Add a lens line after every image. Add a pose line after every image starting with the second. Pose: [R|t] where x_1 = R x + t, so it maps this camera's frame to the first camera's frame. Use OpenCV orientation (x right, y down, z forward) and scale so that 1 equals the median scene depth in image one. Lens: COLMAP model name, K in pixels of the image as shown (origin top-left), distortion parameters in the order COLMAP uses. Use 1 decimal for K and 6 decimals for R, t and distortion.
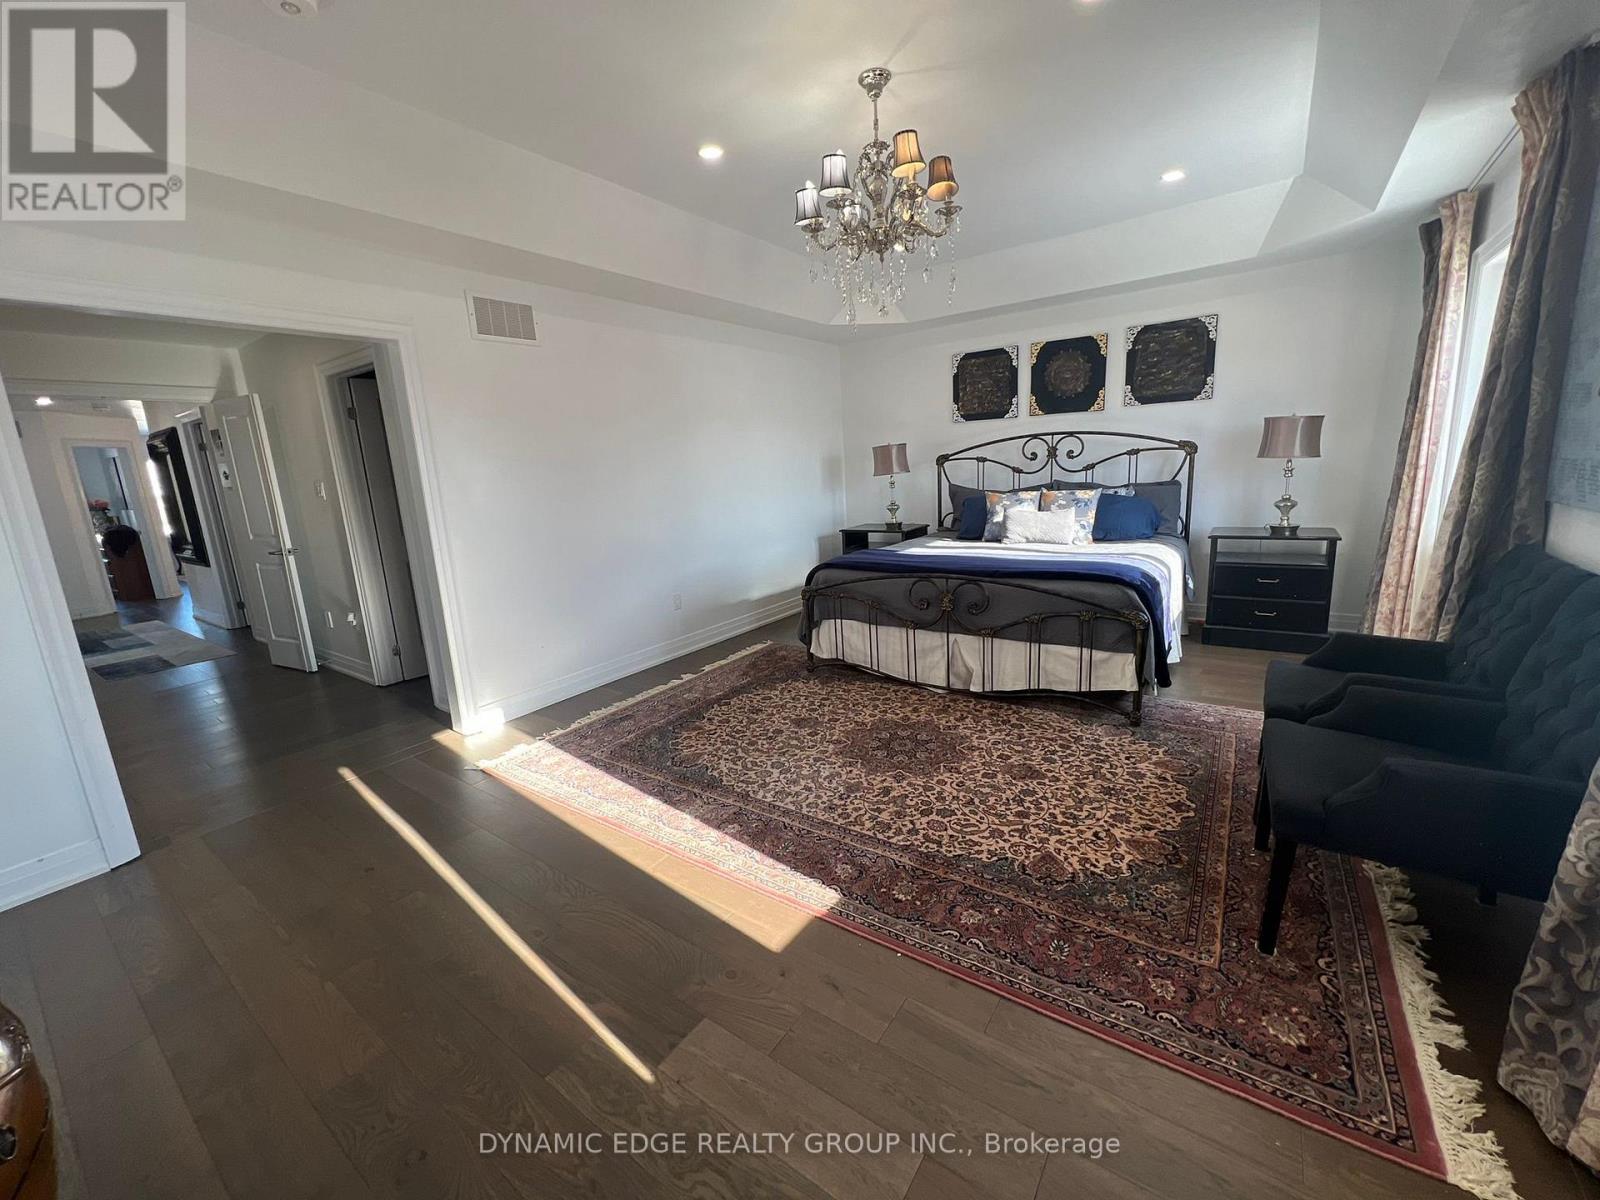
lens RADIAL K [[636.7, 0, 805.1], [0, 636.7, 601.2], [0, 0, 1]] dist [-0.003577, -0.000034]
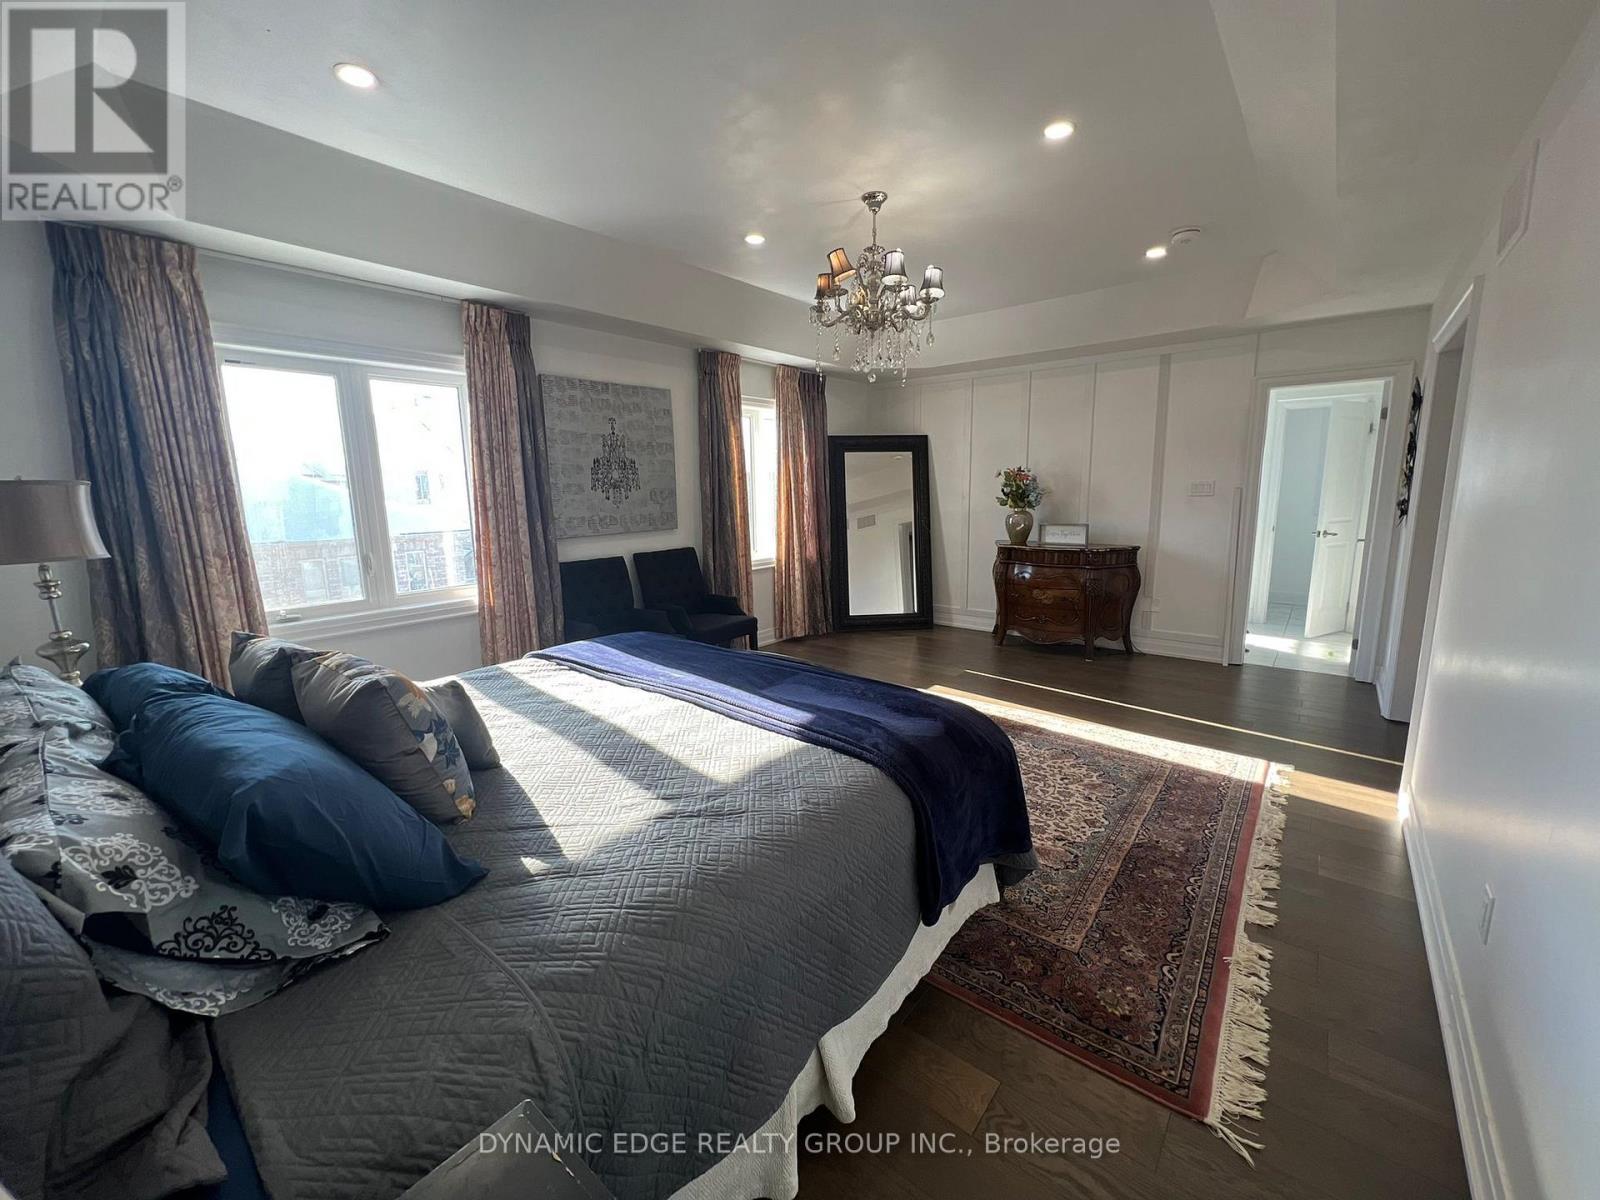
lens RADIAL K [[636.7, 0, 792.1], [0, 636.7, 593.5], [0, 0, 1]] dist [-0.003577, -0.000034]
pose [[-0.993180, 0.061618, 0.098983, 0.106627], [0.094354, 0.923483, 0.371856, -0.328586], [-0.068496, 0.378659, -0.922998, 1.412297]]
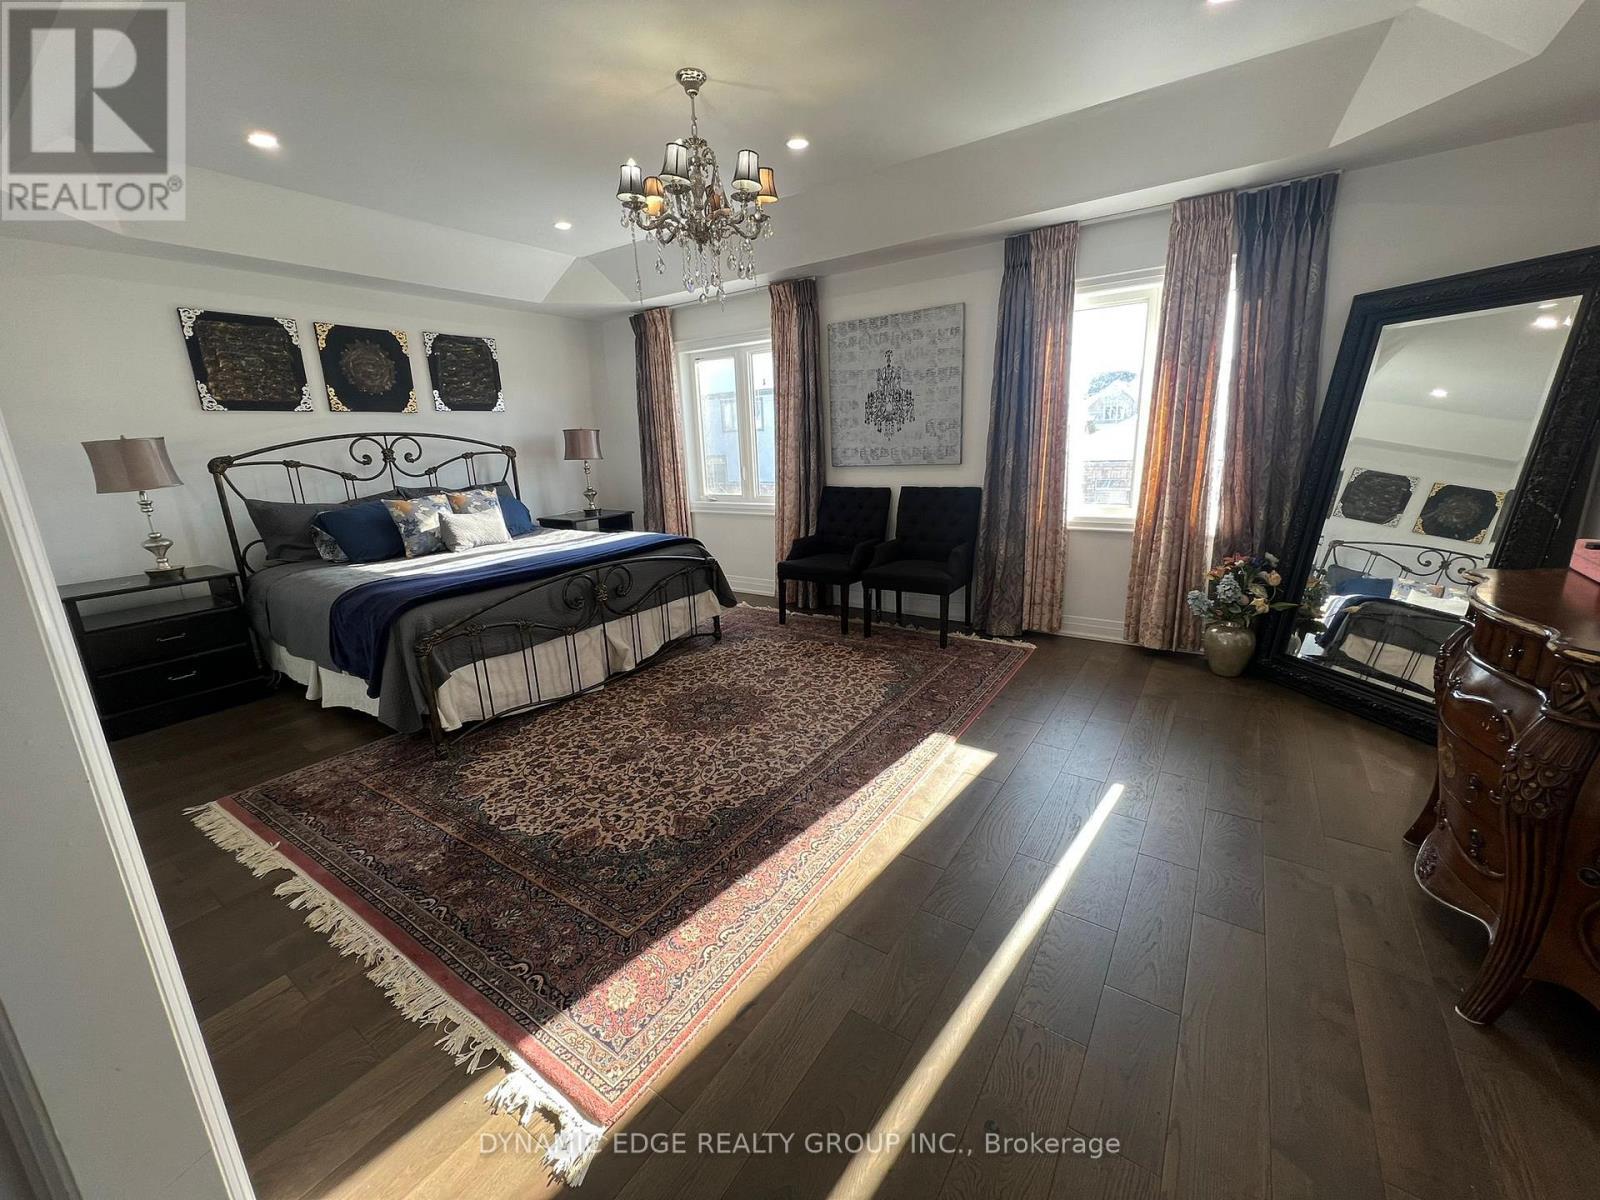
lens RADIAL K [[636.7, 0, 795.1], [0, 636.7, 592.5], [0, 0, 1]] dist [-0.003577, -0.000034]
pose [[-0.010861, -0.179572, 0.983685, -0.630055], [0.257383, 0.950094, 0.176282, -0.078587], [-0.966248, 0.255099, 0.035900, 0.580812]]
